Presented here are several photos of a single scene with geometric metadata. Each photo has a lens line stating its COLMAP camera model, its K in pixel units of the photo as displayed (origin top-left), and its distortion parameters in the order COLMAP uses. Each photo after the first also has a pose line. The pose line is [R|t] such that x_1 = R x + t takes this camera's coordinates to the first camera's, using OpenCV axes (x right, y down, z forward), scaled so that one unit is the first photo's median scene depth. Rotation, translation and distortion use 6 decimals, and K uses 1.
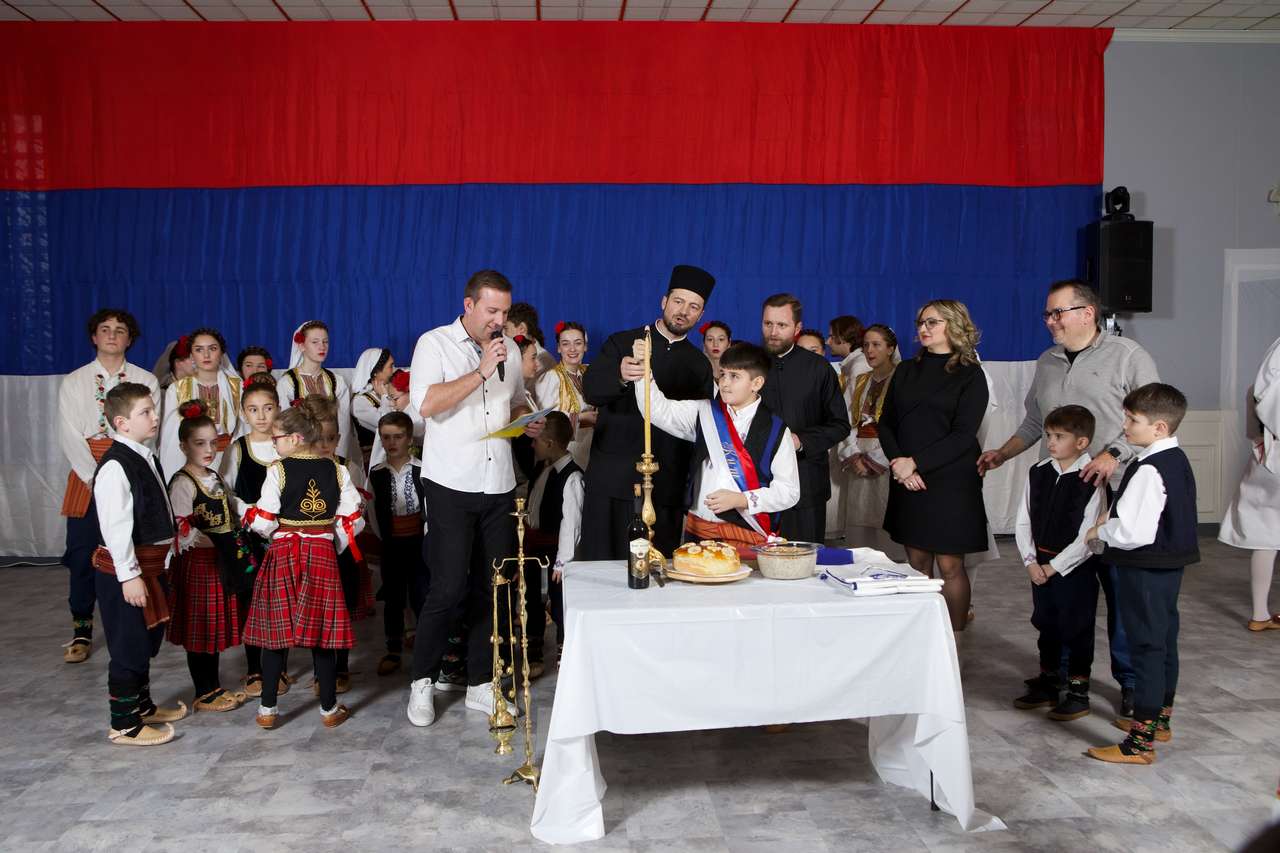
lens RADIAL K [[1150.6, 0, 643.1], [0, 1150.6, 420.9], [0, 0, 1]] dist [-0.077047, 0.106485]
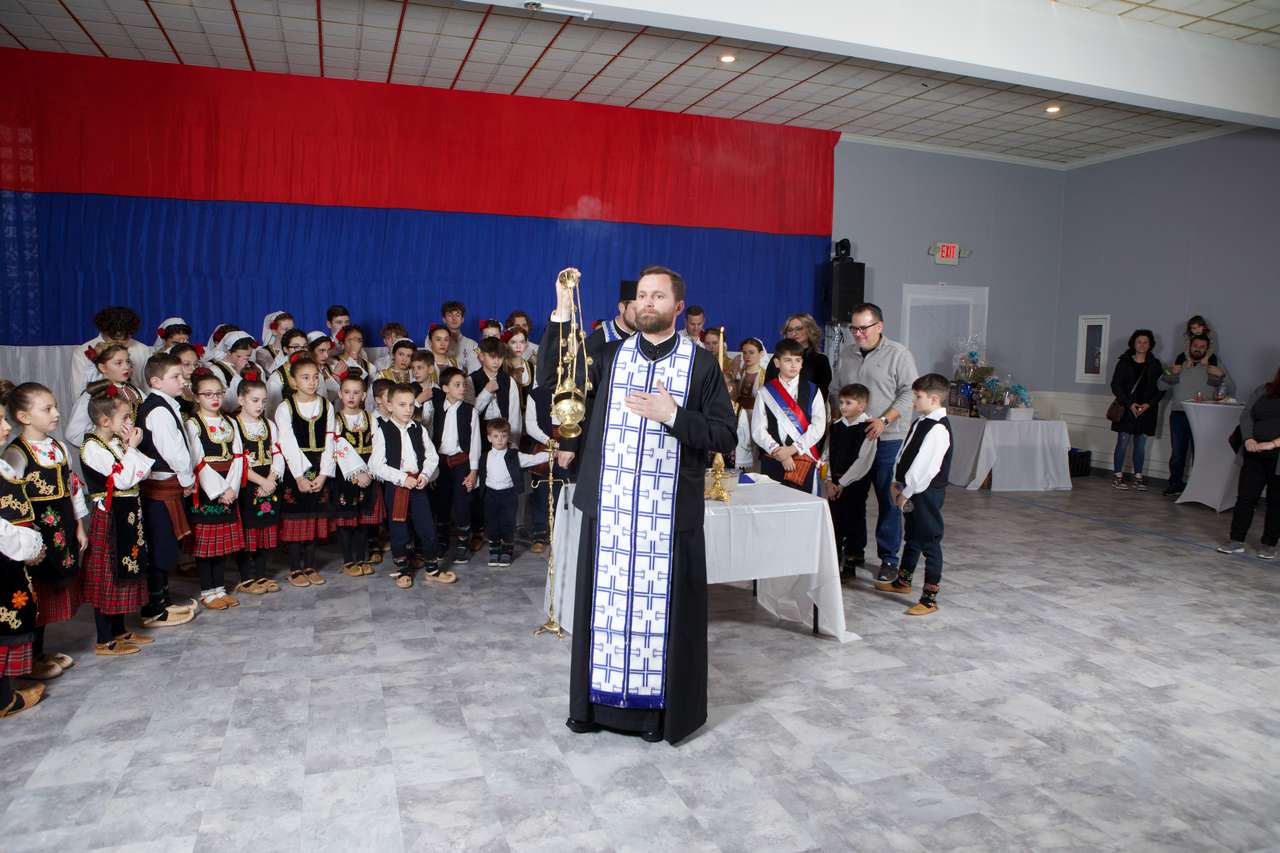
lens RADIAL K [[899.8, 0, 647.3], [0, 899.8, 420.1], [0, 0, 1]] dist [-0.102478, 0.074443]
pose [[0.963203, 0.006923, 0.268686, -0.278121], [-0.014491, 0.999552, 0.026194, 0.010249], [-0.268384, -0.029124, 0.962872, -0.127024]]
